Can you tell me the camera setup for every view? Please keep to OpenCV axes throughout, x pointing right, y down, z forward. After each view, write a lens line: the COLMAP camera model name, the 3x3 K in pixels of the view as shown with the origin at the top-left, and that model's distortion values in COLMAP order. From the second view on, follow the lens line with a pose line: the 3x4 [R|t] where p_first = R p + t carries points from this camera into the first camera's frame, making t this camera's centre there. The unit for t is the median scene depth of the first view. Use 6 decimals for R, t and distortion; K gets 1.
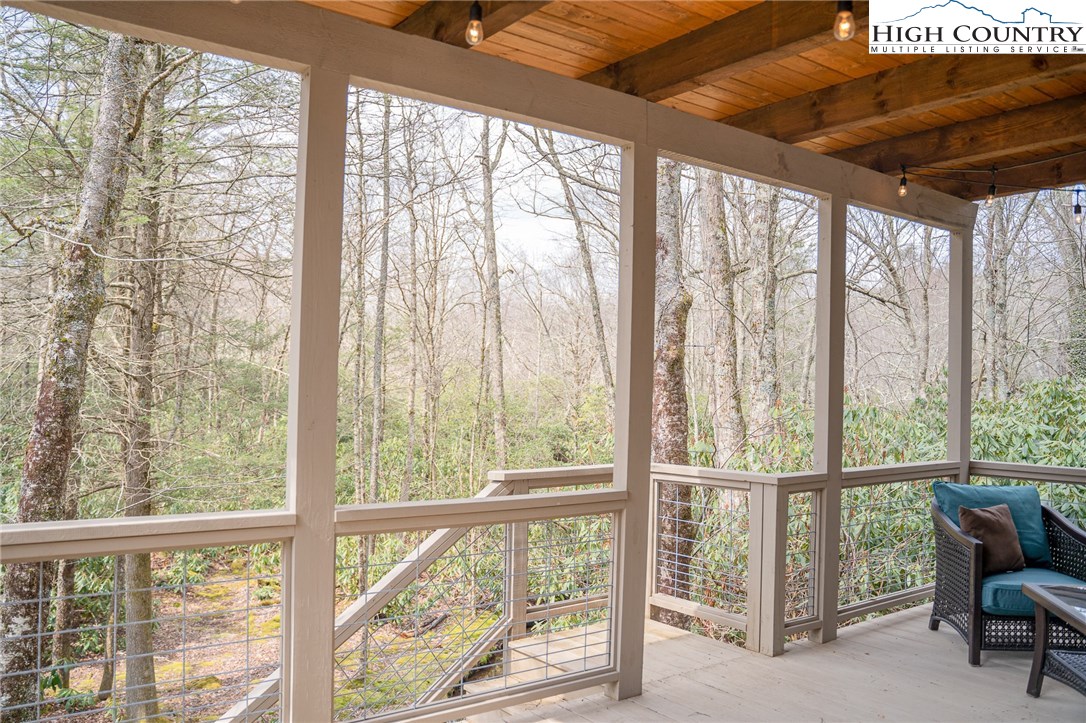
lens RADIAL K [[880.0, 0, 542.9], [0, 880.0, 362.4], [0, 0, 1]] dist [-0.056296, 0.001899]
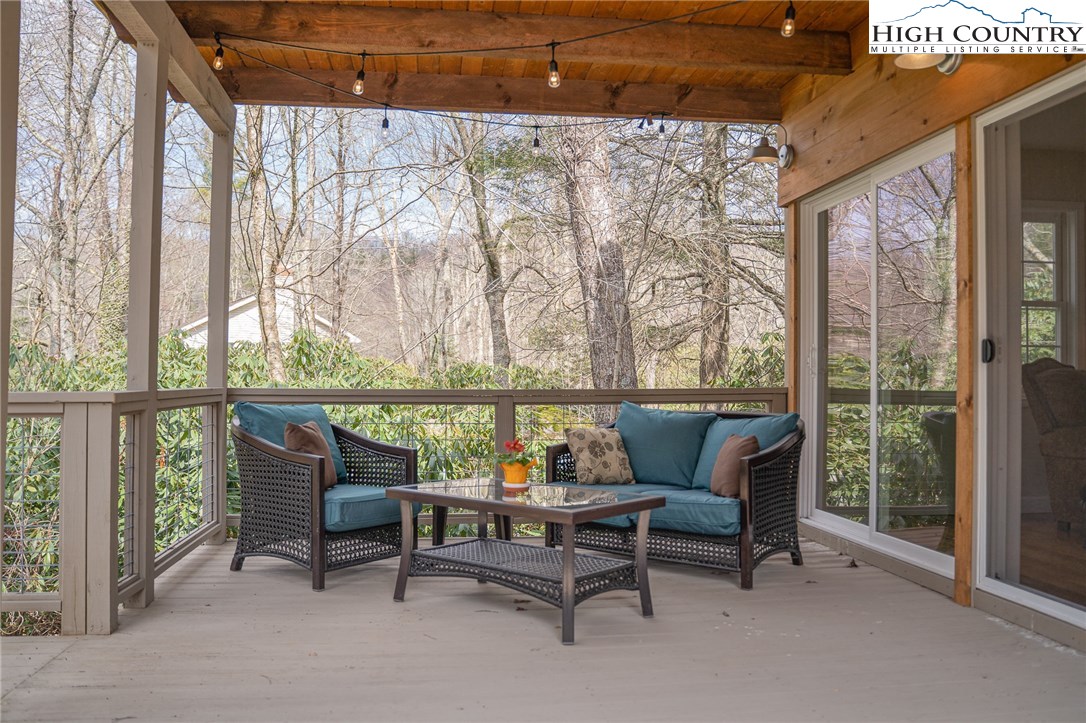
lens RADIAL K [[913.9, 0, 542.2], [0, 913.9, 365.7], [0, 0, 1]] dist [-0.054827, 0.006795]
pose [[0.508257, -0.000816, 0.861205, -0.205896], [-0.025252, 0.999555, 0.015851, 0.084726], [-0.860835, -0.029804, 0.508010, 0.290902]]
